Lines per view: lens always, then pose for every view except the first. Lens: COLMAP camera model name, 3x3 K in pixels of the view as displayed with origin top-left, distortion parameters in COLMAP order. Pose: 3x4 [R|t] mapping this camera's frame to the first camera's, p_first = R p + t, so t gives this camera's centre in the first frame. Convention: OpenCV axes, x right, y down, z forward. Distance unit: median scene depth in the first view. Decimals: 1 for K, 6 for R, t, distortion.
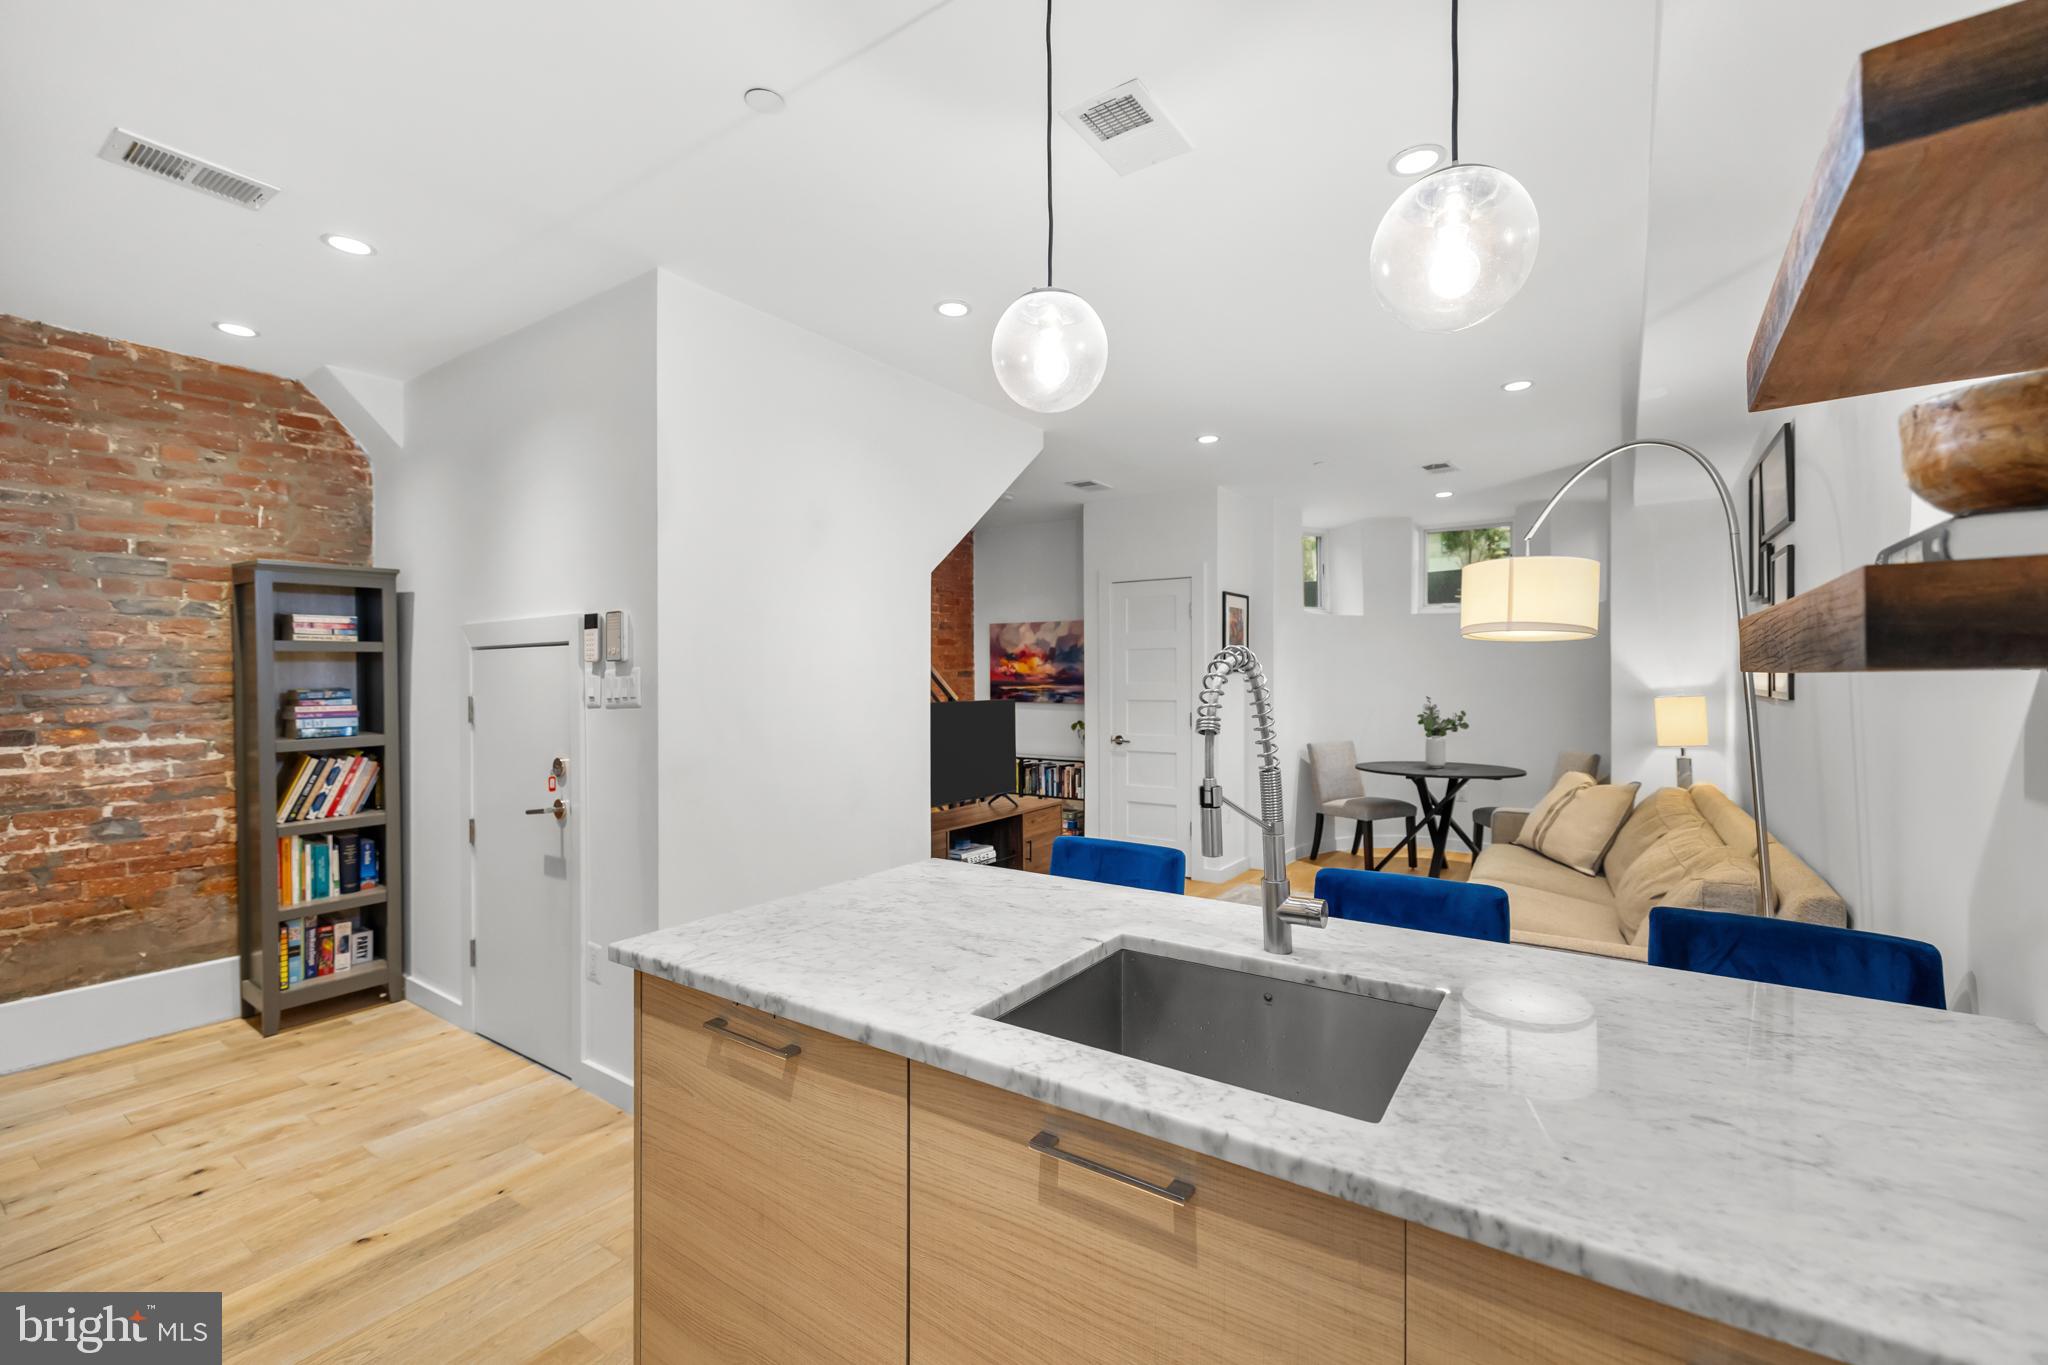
lens RADIAL K [[883.2, 0, 1003.7], [0, 883.2, 681.5], [0, 0, 1]] dist [0.001789, 0.000501]
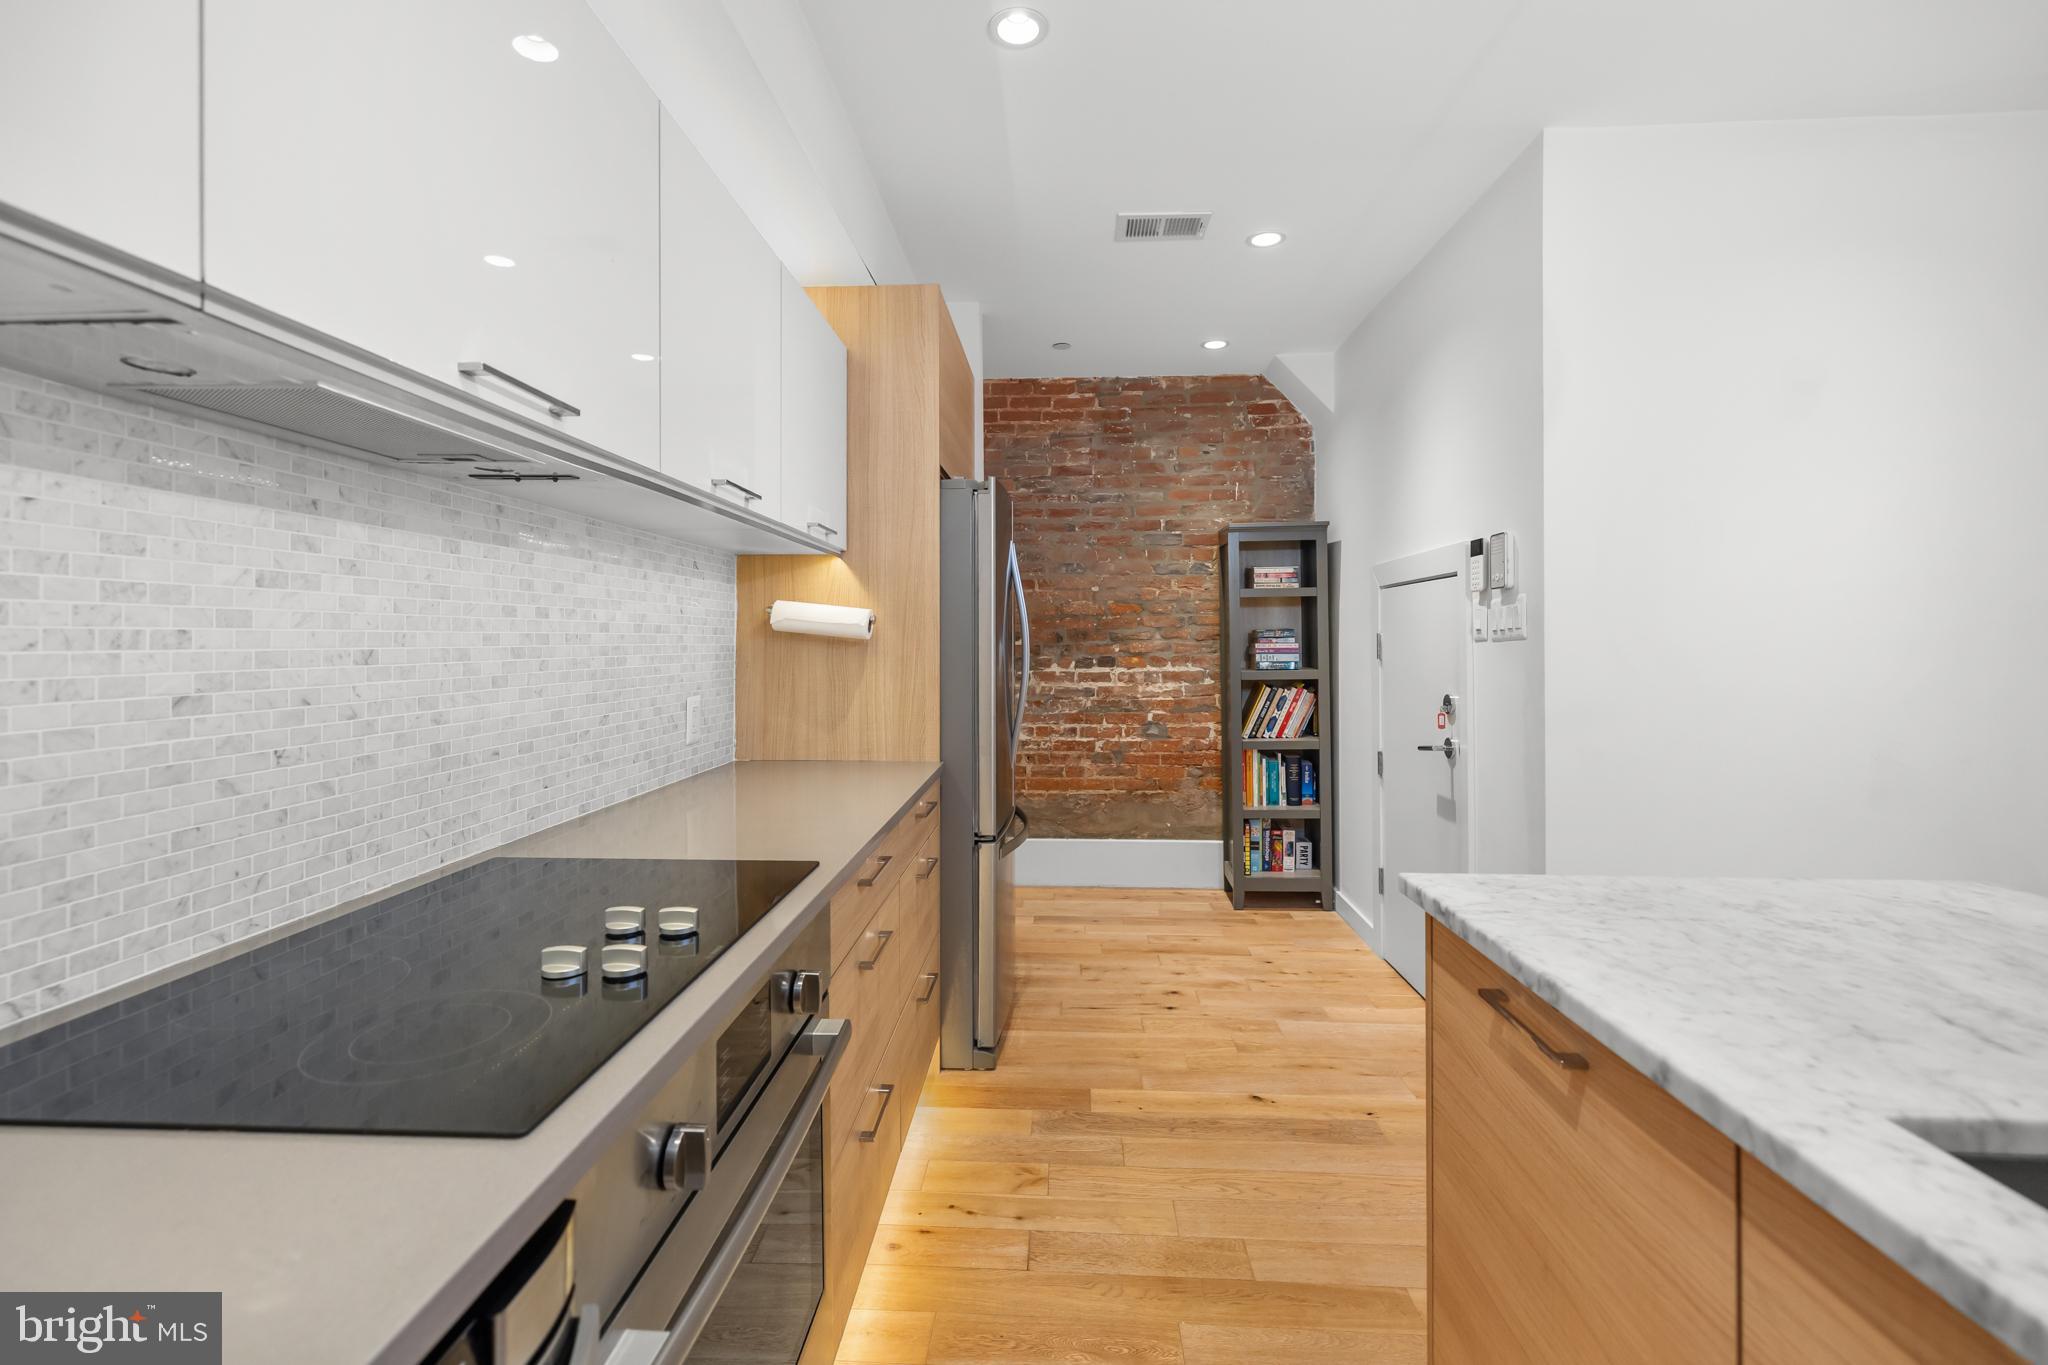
lens RADIAL K [[883.2, 0, 1010.1], [0, 883.2, 636.7], [0, 0, 1]] dist [0.001789, 0.000501]
pose [[0.523810, 0.000436, -0.851835, 0.068546], [-0.007208, 0.999966, -0.003920, 0.033560], [0.851805, 0.008193, 0.523795, 0.100542]]
